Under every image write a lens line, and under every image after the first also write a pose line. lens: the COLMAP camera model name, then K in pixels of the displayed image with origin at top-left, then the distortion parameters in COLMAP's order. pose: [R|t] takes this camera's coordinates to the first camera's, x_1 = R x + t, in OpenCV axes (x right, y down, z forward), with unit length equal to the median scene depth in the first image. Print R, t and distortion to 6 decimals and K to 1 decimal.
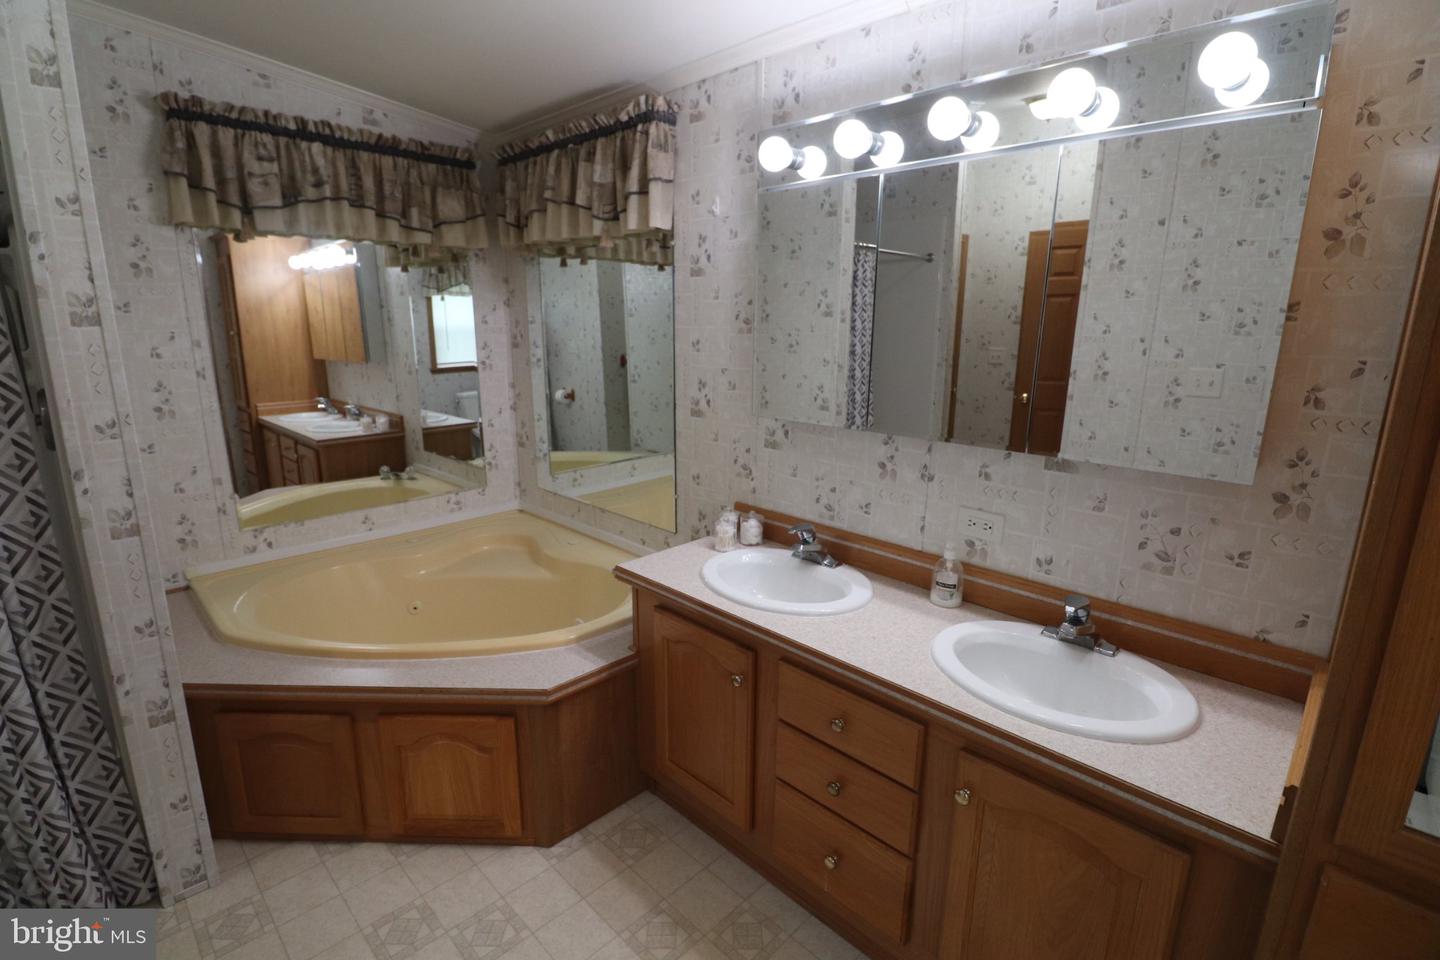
lens RADIAL K [[672.9, 0, 723.2], [0, 672.9, 473.4], [0, 0, 1]] dist [-0.008505, -0.006309]
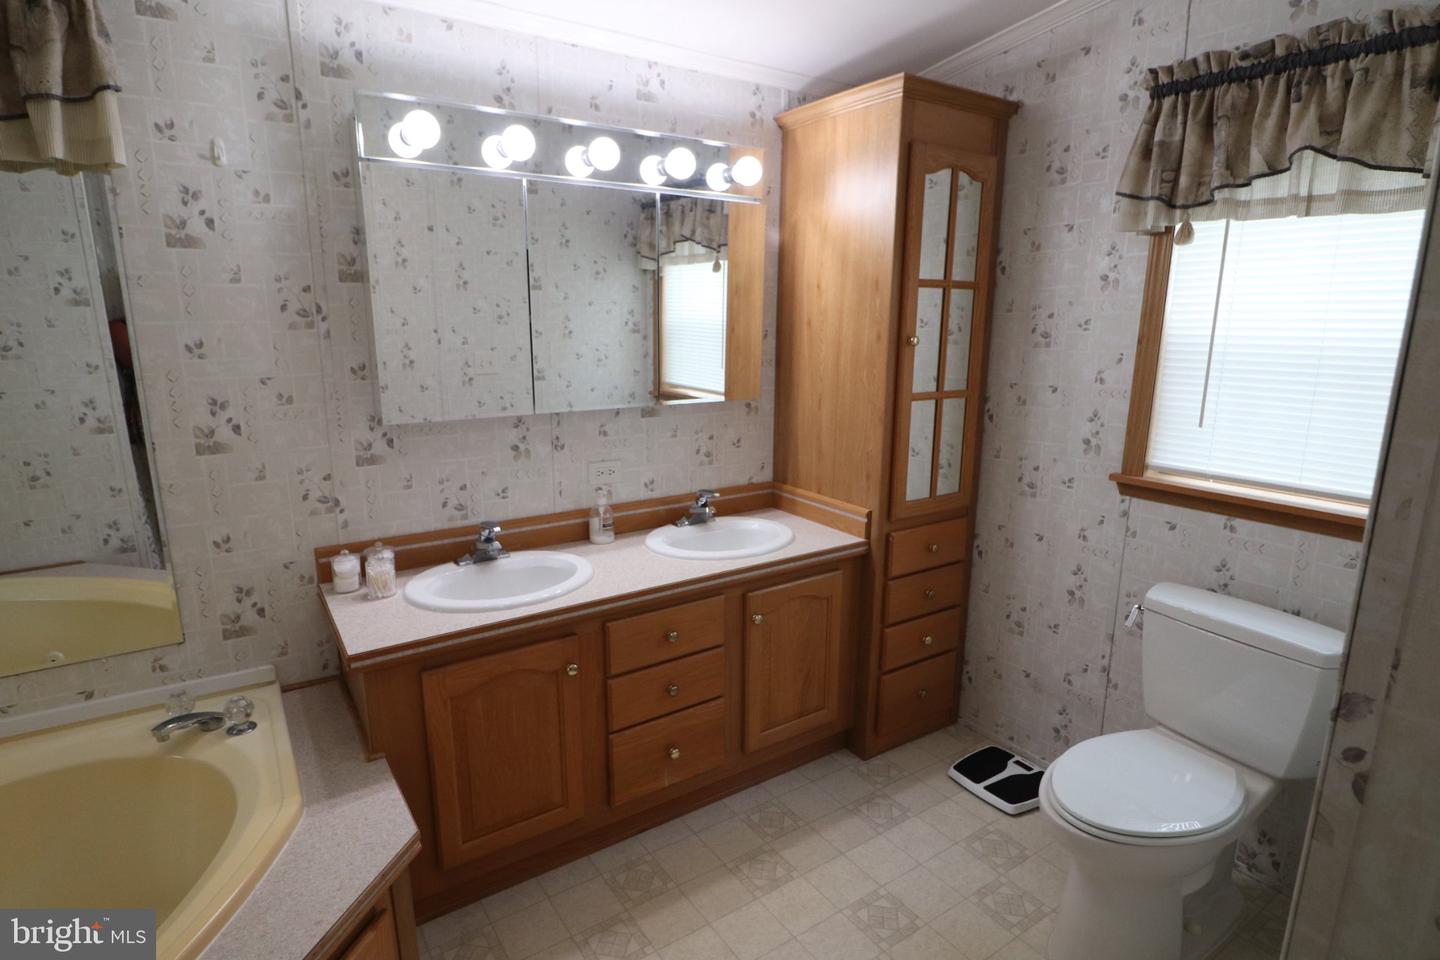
lens RADIAL K [[747.1, 0, 715.3], [0, 747.1, 481.1], [0, 0, 1]] dist [-0.008314, -0.006663]
pose [[0.195570, -0.213667, 0.957130, -0.751592], [0.222988, 0.960101, 0.168767, -0.080475], [-0.955002, 0.180422, 0.235412, 0.385811]]
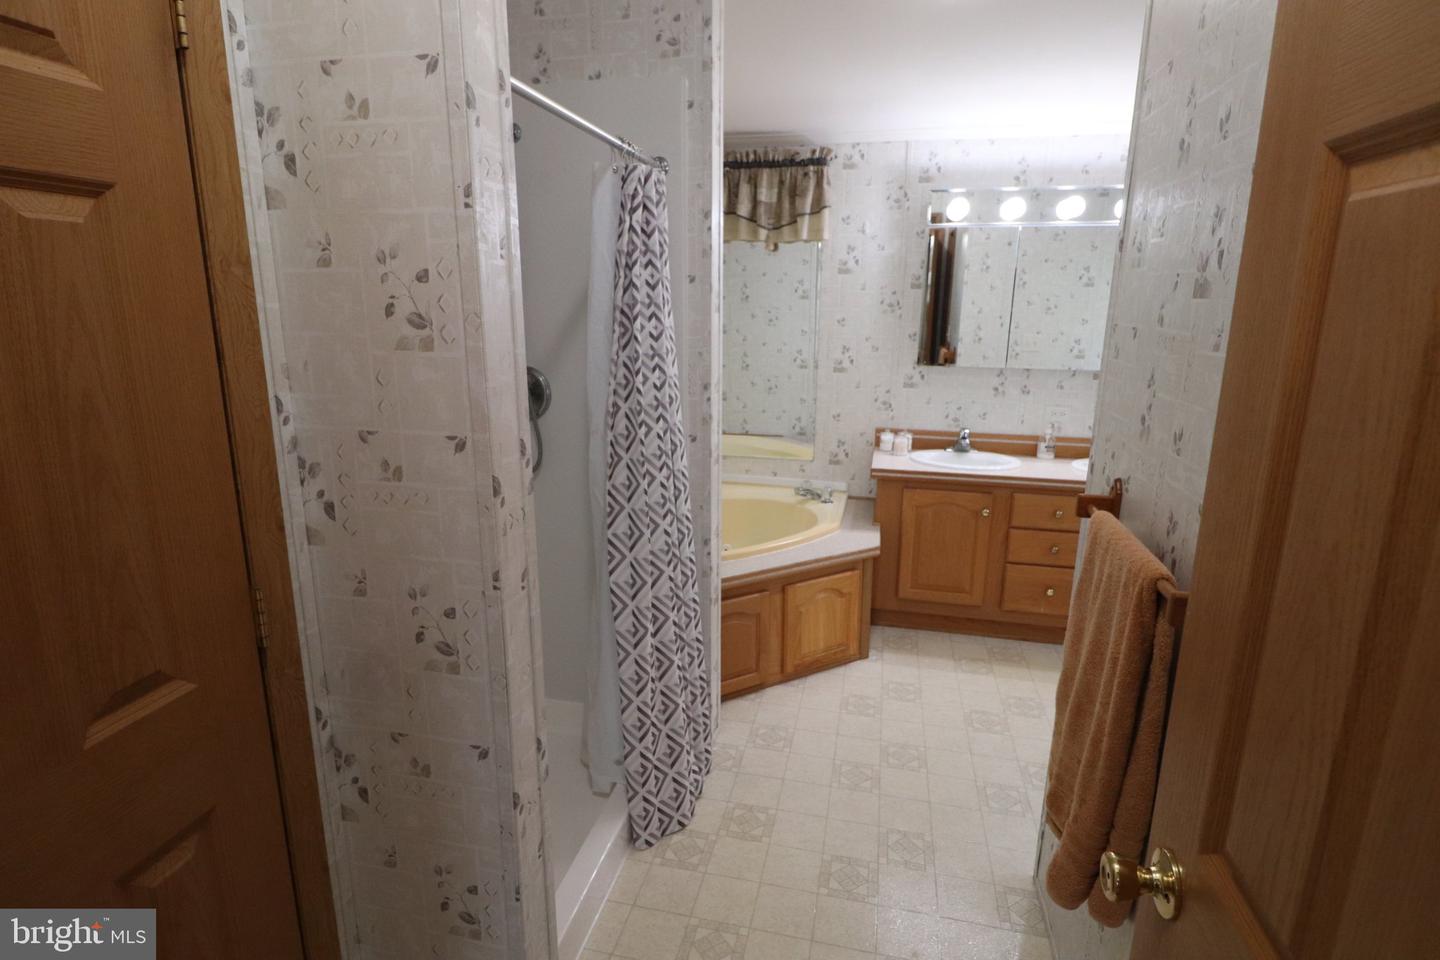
lens RADIAL K [[747.1, 0, 714.1], [0, 747.1, 480.2], [0, 0, 1]] dist [-0.008314, -0.006663]
pose [[0.851310, -0.118310, 0.511150, -1.240106], [0.114274, 0.992666, 0.039439, 0.055583], [-0.512067, 0.024837, 0.858586, -0.240409]]
